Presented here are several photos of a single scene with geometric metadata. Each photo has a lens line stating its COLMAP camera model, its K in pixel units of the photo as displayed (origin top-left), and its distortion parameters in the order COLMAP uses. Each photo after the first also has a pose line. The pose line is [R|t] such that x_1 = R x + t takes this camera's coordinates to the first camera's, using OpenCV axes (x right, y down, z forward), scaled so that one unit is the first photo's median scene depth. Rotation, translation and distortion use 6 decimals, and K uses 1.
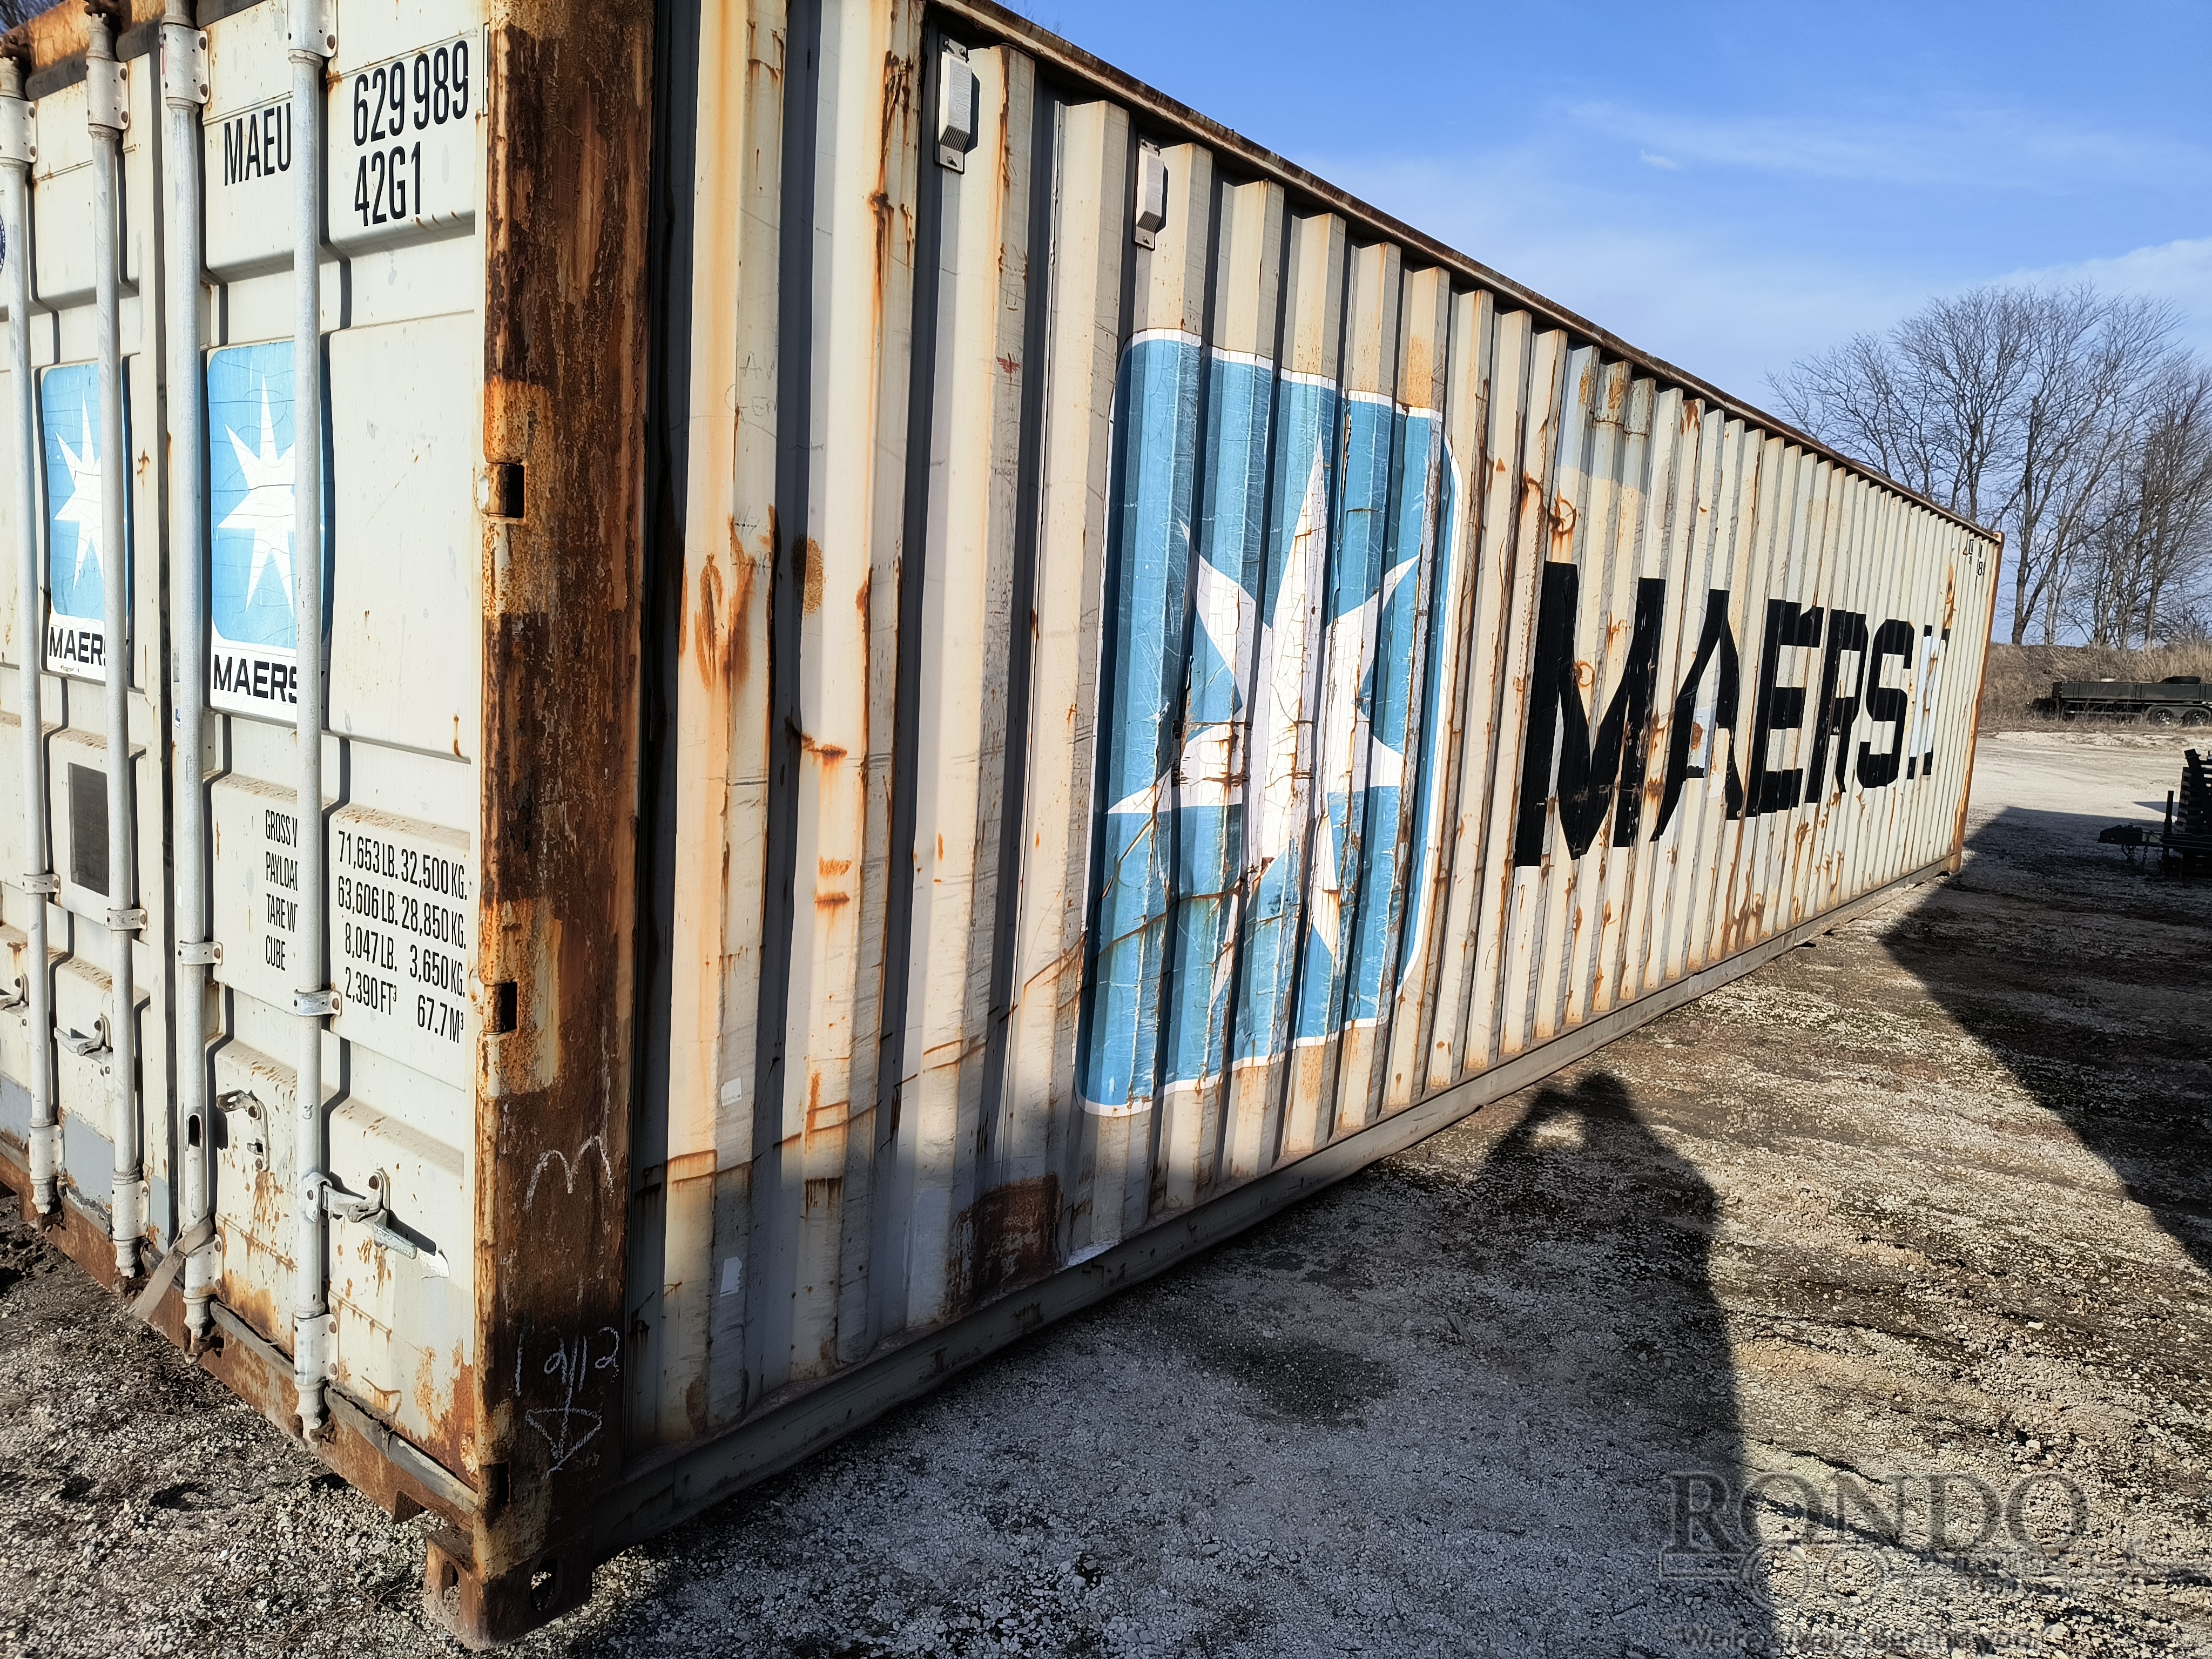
lens RADIAL K [[1566.7, 0, 1106.0], [0, 1566.7, 829.5], [0, 0, 1]] dist [-0.004131, -0.001839]
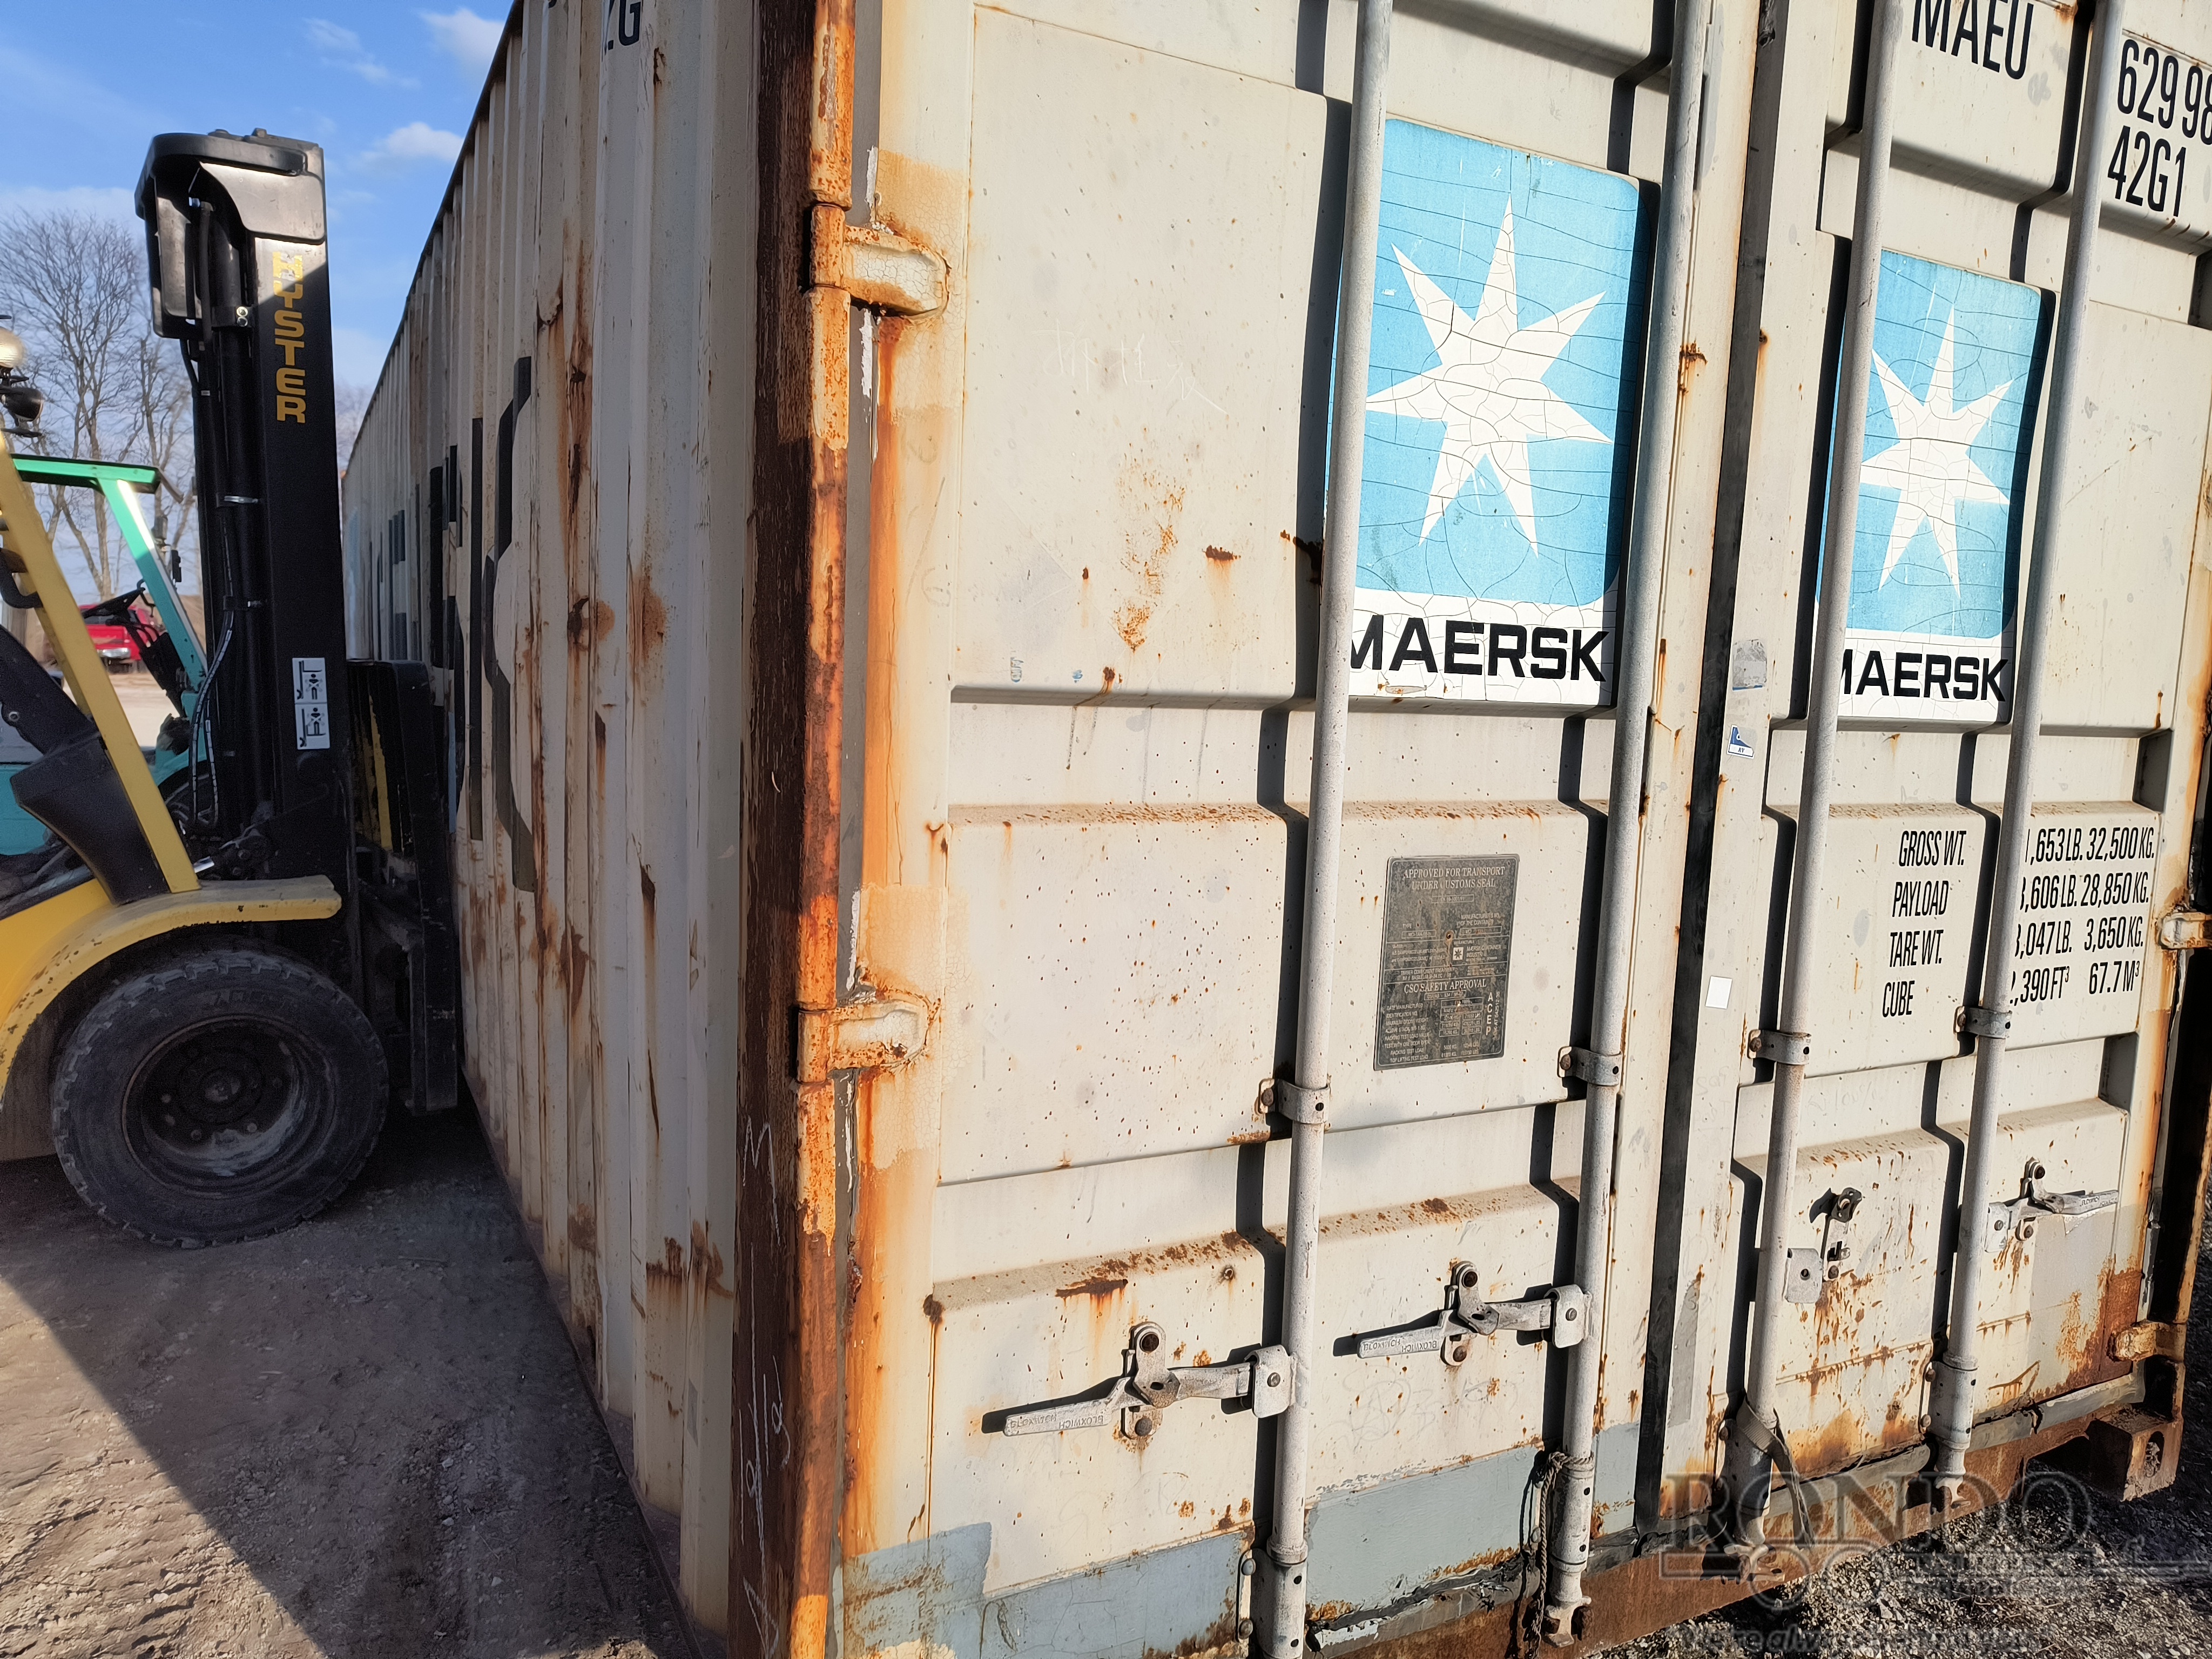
lens RADIAL K [[1491.3, 0, 1058.9], [0, 1491.3, 831.7], [0, 0, 1]] dist [0.040462, -0.035604]
pose [[0.410116, -0.145992, 0.900273, -1.559250], [0.106445, 0.988021, 0.111731, -0.161874], [-0.905800, 0.050007, 0.420743, 1.156531]]
